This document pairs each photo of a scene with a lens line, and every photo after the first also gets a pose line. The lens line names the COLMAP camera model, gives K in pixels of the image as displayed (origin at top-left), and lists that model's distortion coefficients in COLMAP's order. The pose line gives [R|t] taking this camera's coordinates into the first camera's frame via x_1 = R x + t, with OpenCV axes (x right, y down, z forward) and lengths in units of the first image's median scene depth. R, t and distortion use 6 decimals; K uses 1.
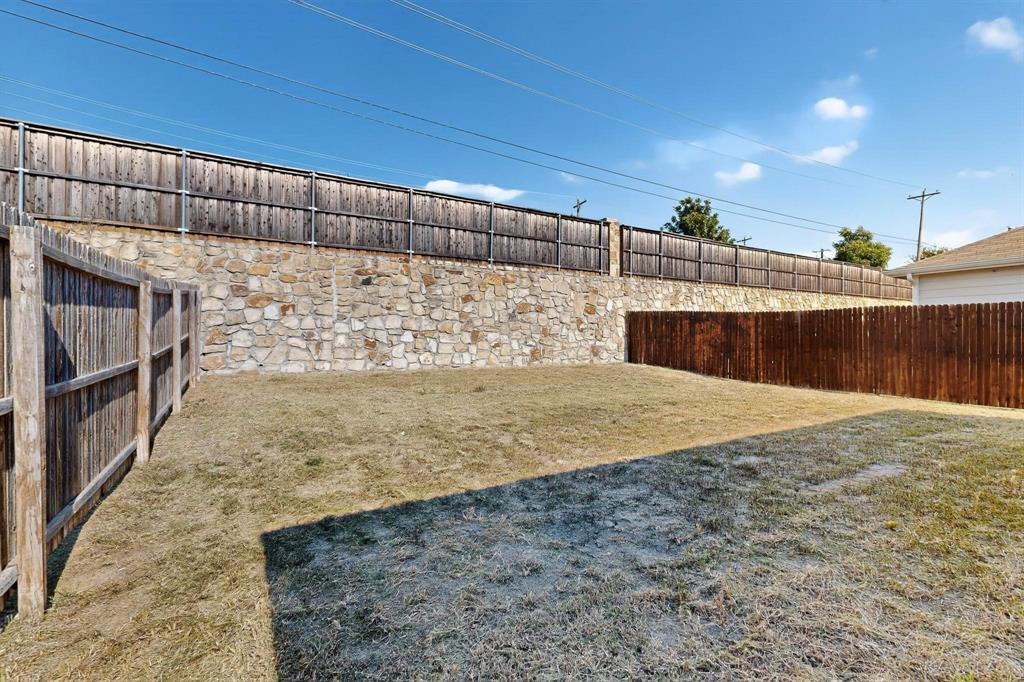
lens RADIAL K [[445.8, 0, 505.2], [0, 445.8, 340.3], [0, 0, 1]] dist [-0.003067, 0.000004]
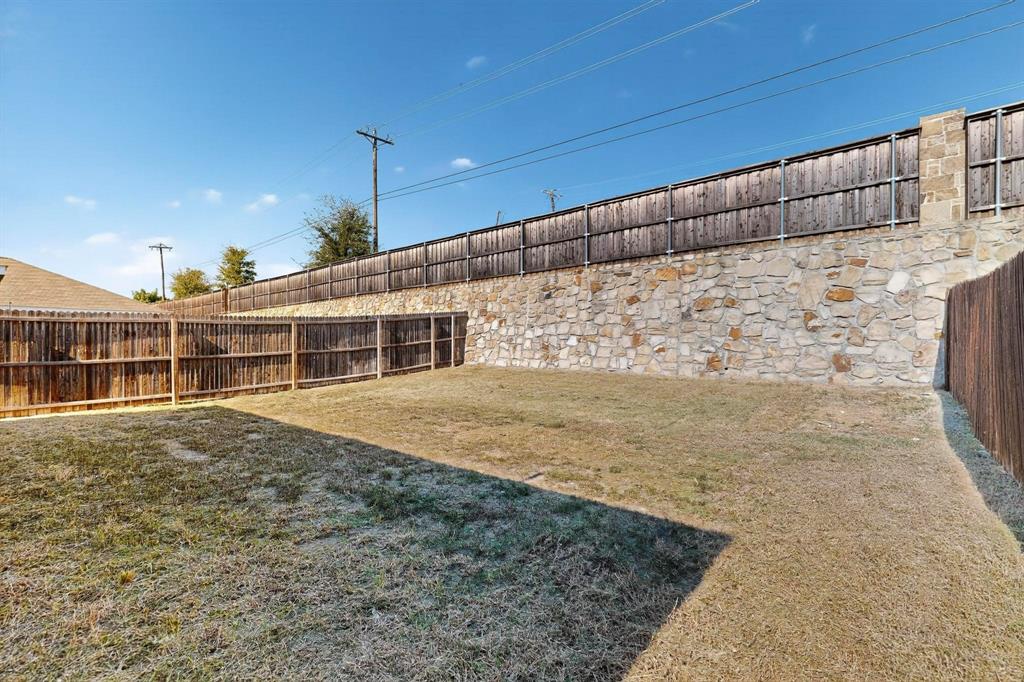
lens RADIAL K [[445.8, 0, 497.8], [0, 445.8, 349.5], [0, 0, 1]] dist [-0.003067, 0.000004]
pose [[0.324569, 0.015720, -0.945731, 0.775277], [-0.000458, 0.999864, 0.016463, -0.004854], [0.945862, -0.004910, 0.324532, 0.453329]]
